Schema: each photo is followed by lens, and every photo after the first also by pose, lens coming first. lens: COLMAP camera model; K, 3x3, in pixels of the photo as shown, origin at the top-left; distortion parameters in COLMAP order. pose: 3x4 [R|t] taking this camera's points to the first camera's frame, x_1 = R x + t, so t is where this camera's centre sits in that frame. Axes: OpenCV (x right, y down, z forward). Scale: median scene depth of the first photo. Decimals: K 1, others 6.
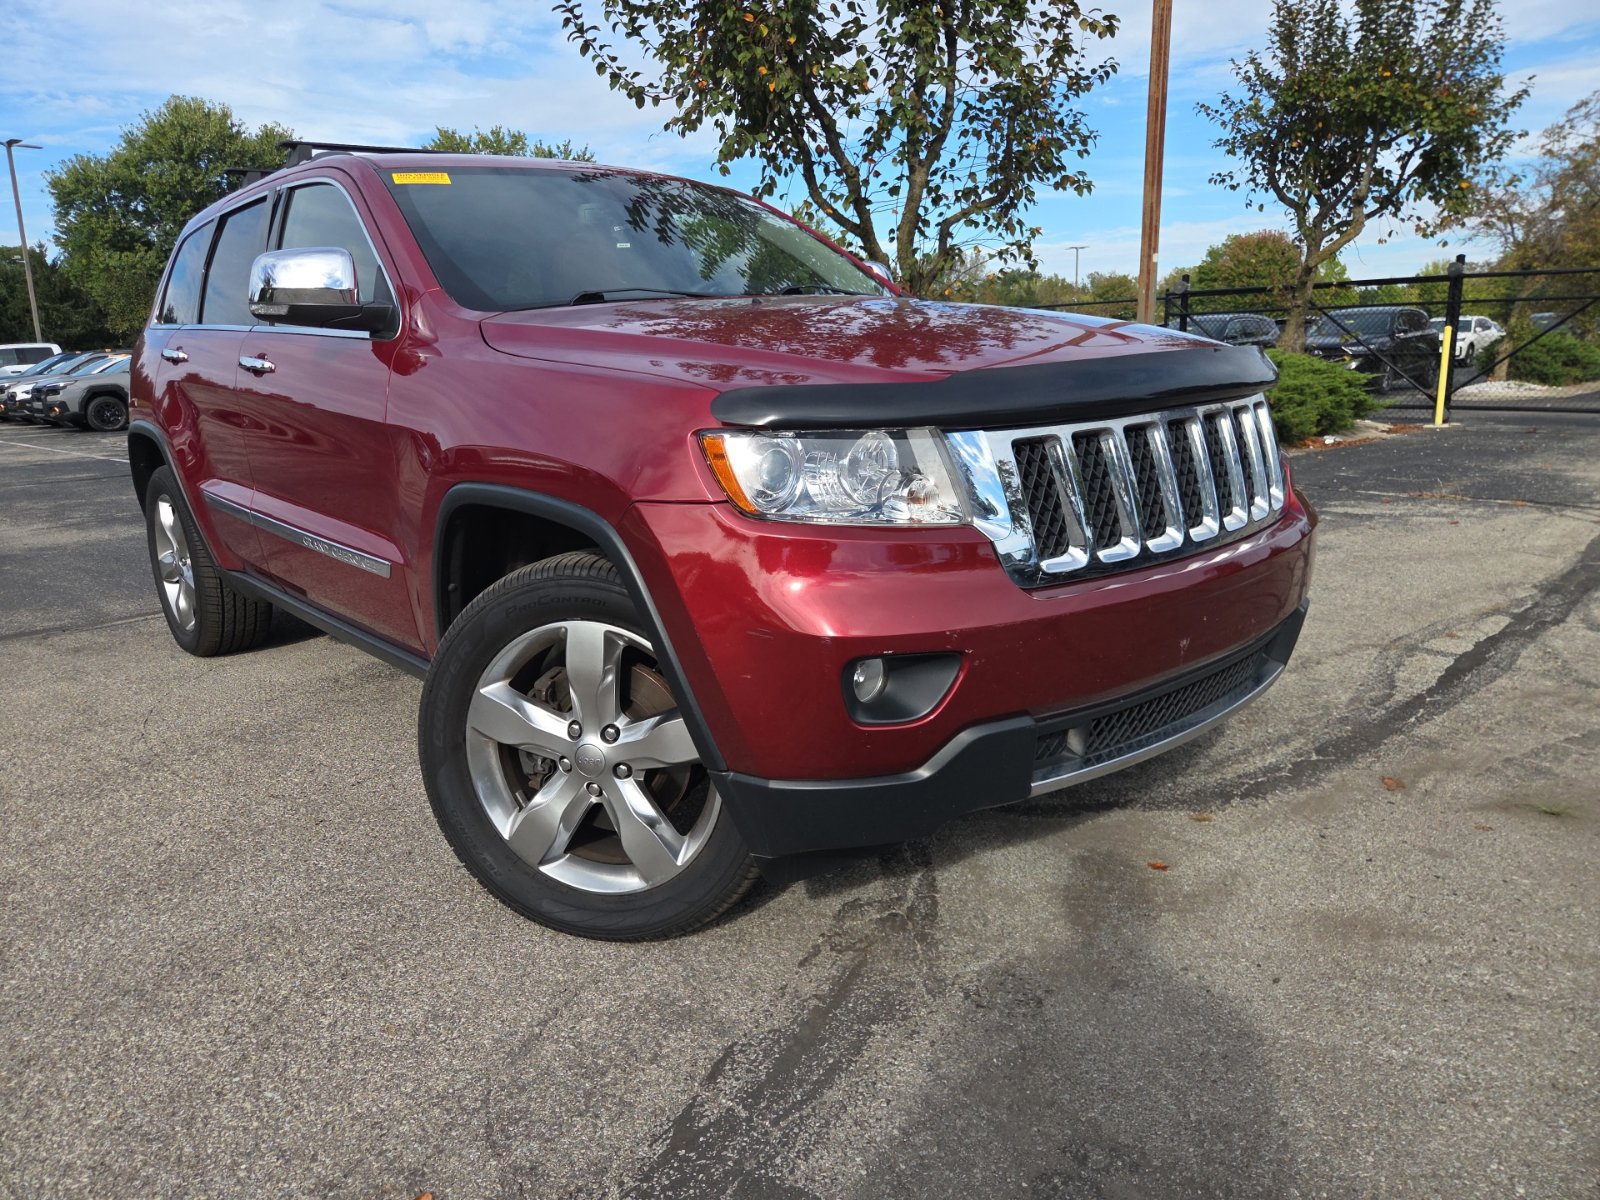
lens RADIAL K [[1072.7, 0, 800.3], [0, 1072.7, 580.0], [0, 0, 1]] dist [0.065048, -0.059735]
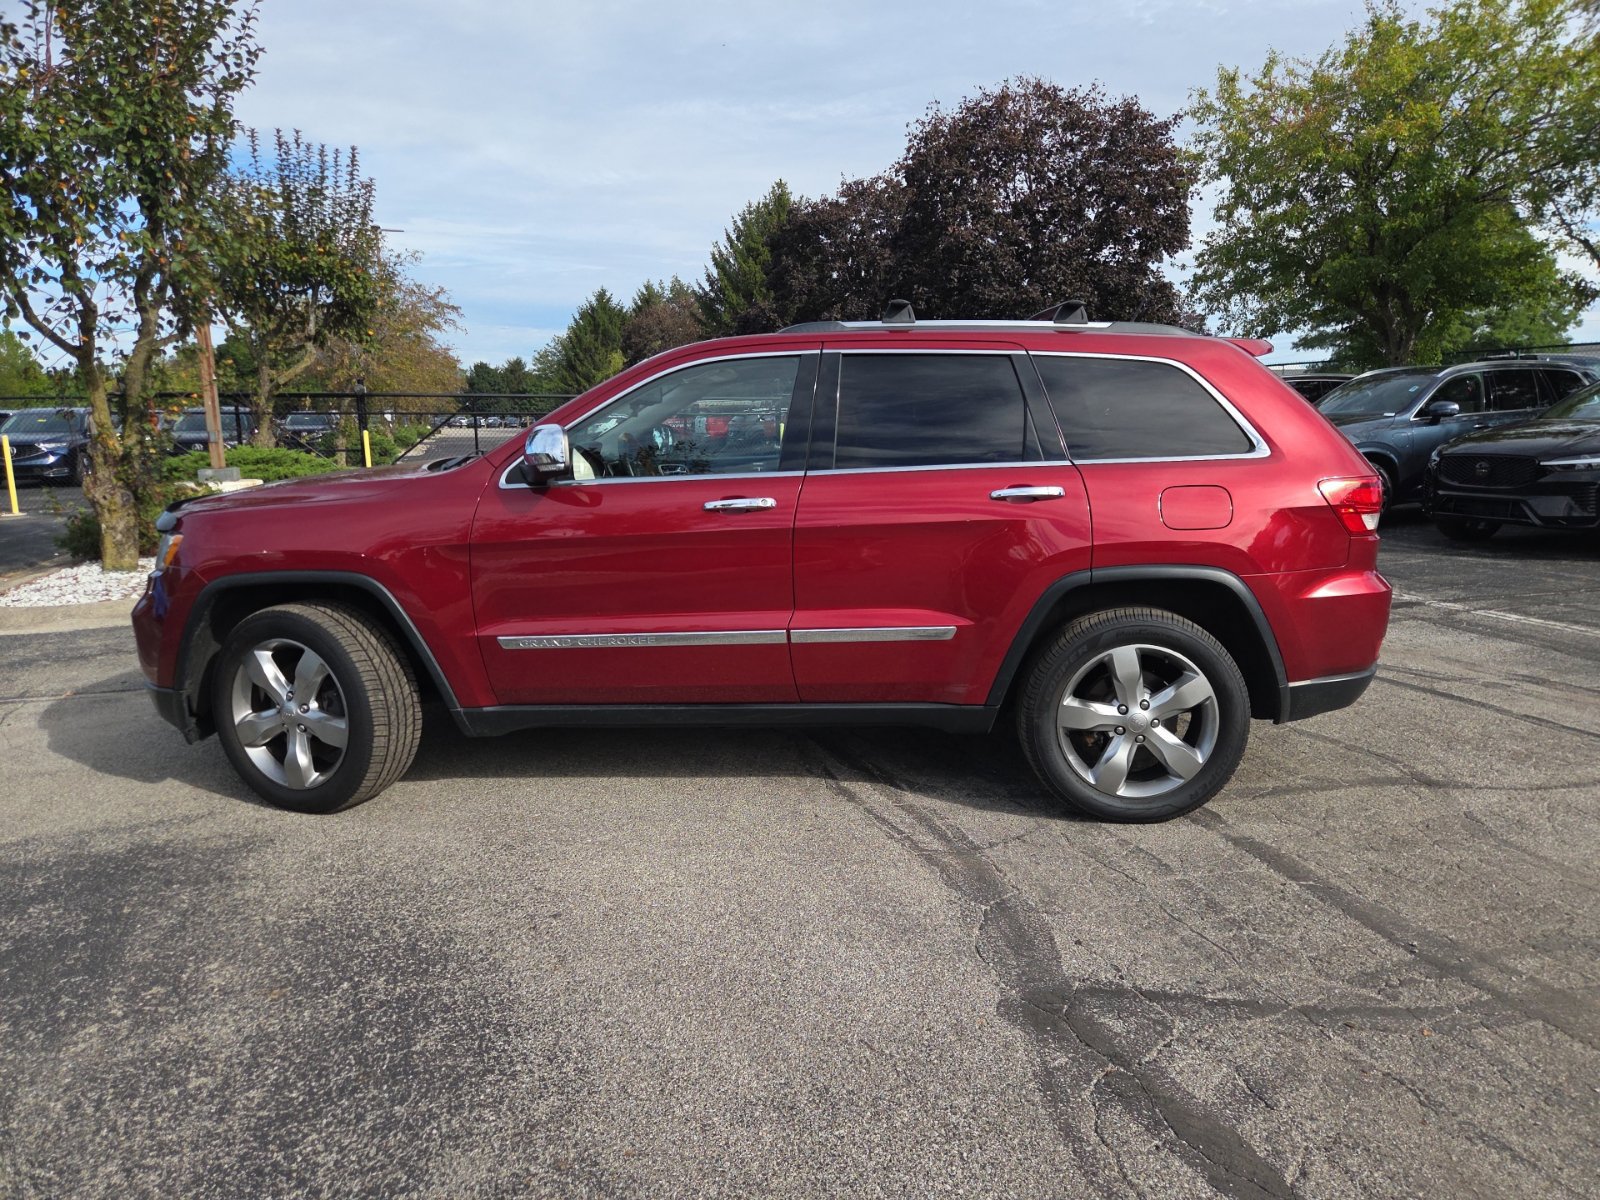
lens RADIAL K [[1099.8, 0, 824.8], [0, 1099.8, 601.7], [0, 0, 1]] dist [0.071992, -0.051314]
pose [[0.445144, -0.132789, 0.885559, -0.446219], [0.184661, 0.981300, 0.054322, 0.007867], [-0.876212, 0.139347, 0.461341, -0.125576]]
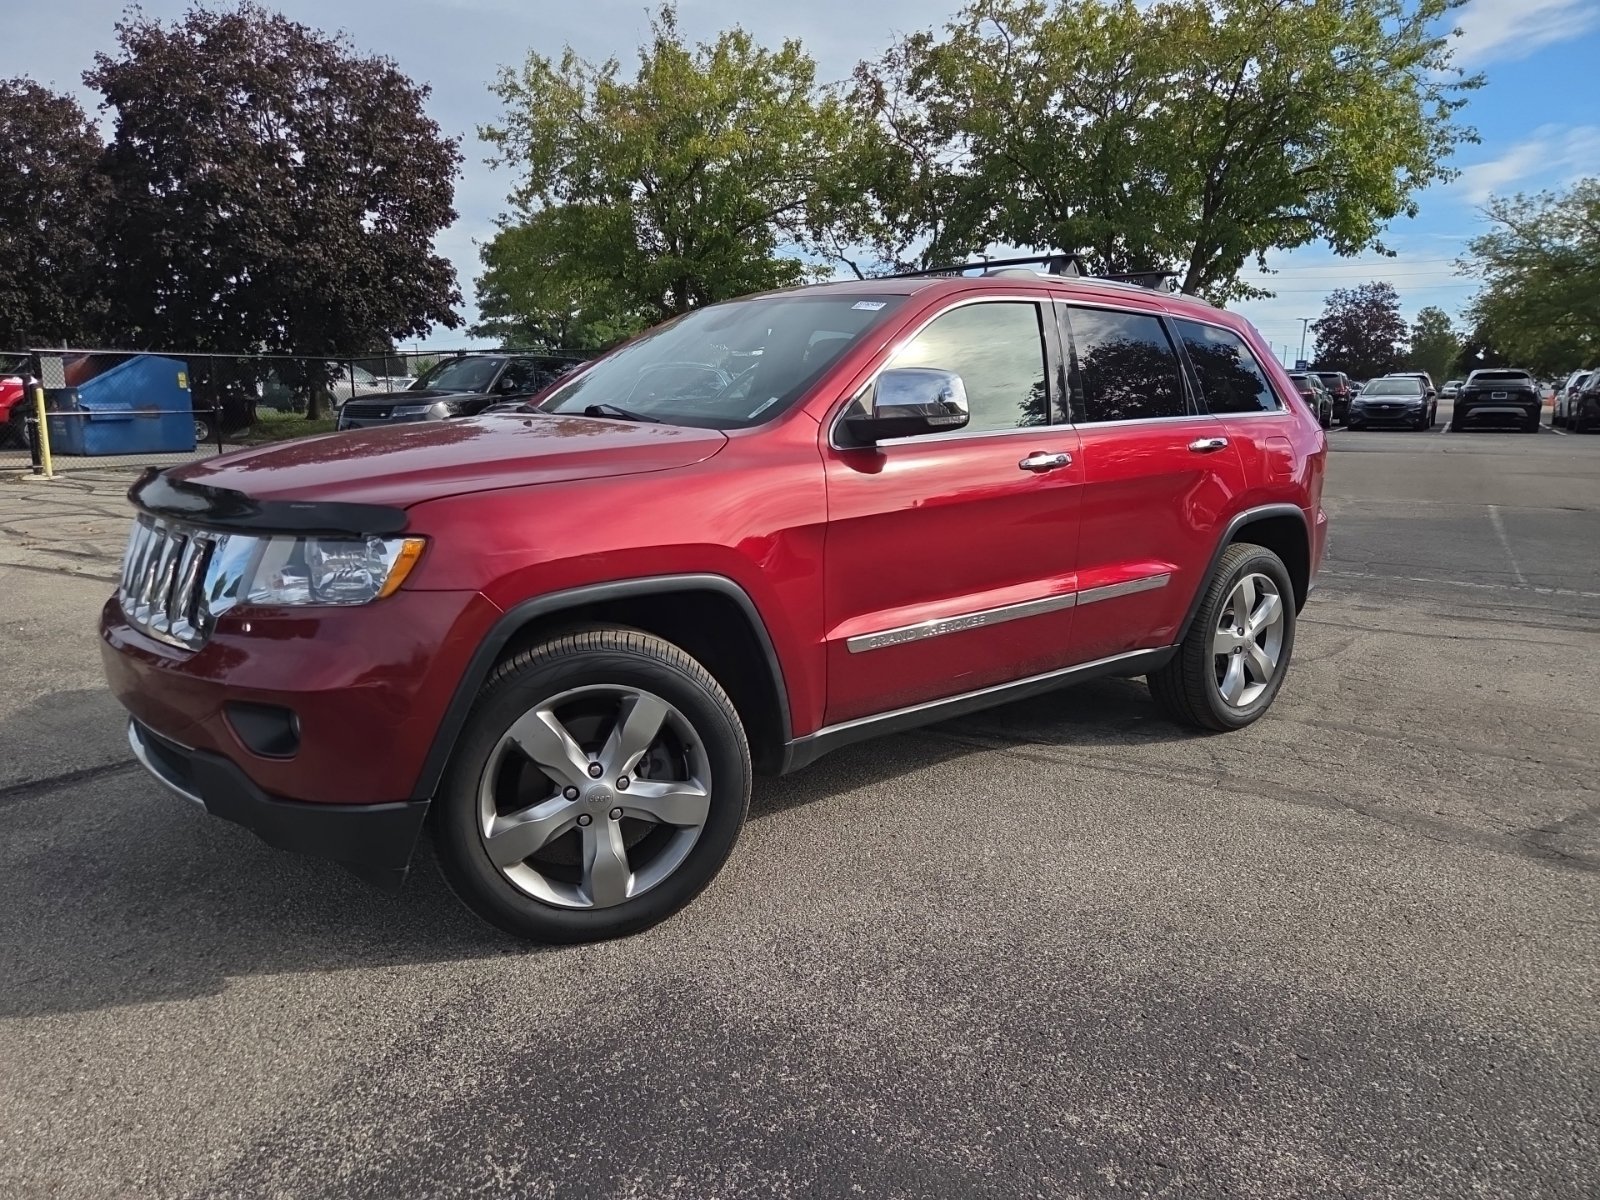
lens RADIAL K [[1083.8, 0, 790.7], [0, 1083.8, 608.2], [0, 0, 1]] dist [0.071490, -0.055961]
pose [[-0.268224, -0.162816, 0.949498, -0.433424], [0.193943, 0.956308, 0.218771, -0.051289], [-0.943632, 0.242828, -0.224928, 0.208351]]
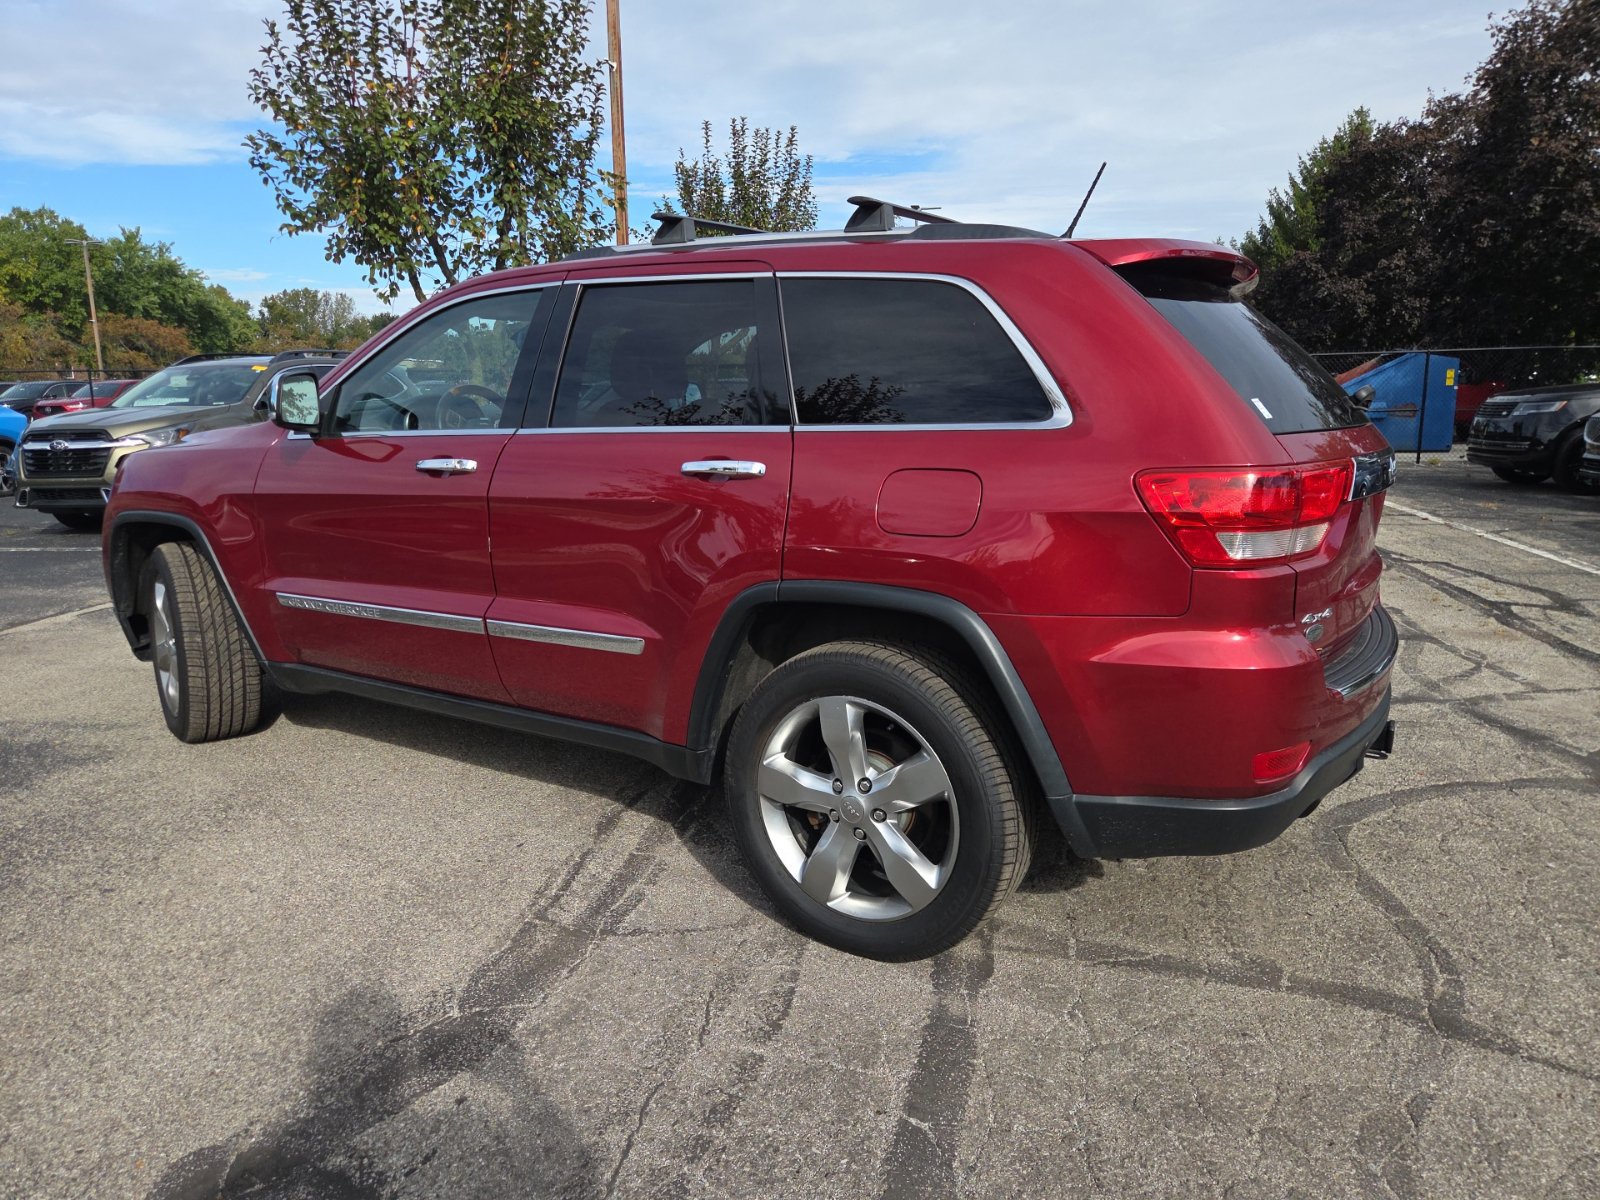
lens RADIAL K [[1103.0, 0, 795.5], [0, 1103.0, 589.5], [0, 0, 1]] dist [0.073538, -0.060808]
pose [[0.845369, -0.075655, 0.528799, -0.225821], [0.095730, 0.995350, -0.010637, 0.037343], [-0.525535, 0.059614, 0.848681, -0.248033]]
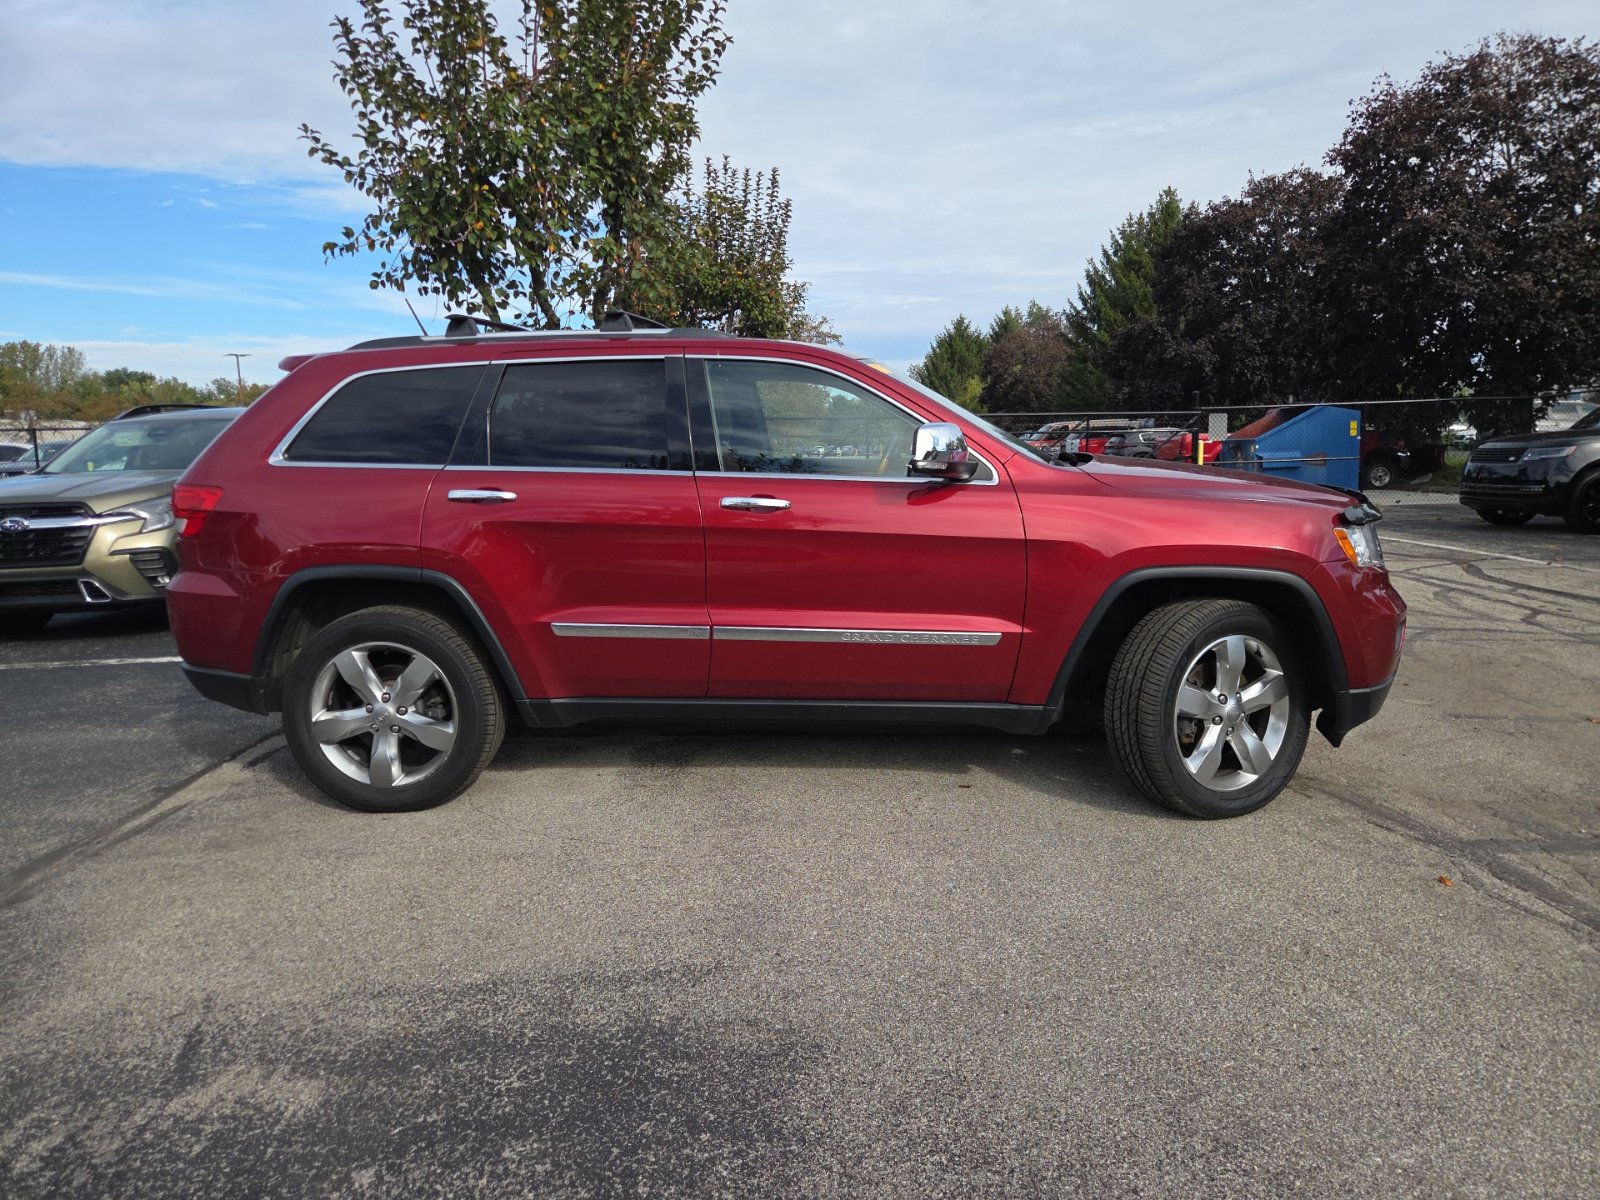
lens RADIAL K [[1082.7, 0, 792.8], [0, 1082.7, 580.3], [0, 0, 1]] dist [0.071816, -0.060635]
pose [[0.708124, -0.074369, 0.702161, -0.374384], [0.144461, 0.988662, -0.040974, -0.016218], [-0.691152, 0.130449, 0.710838, 0.033214]]
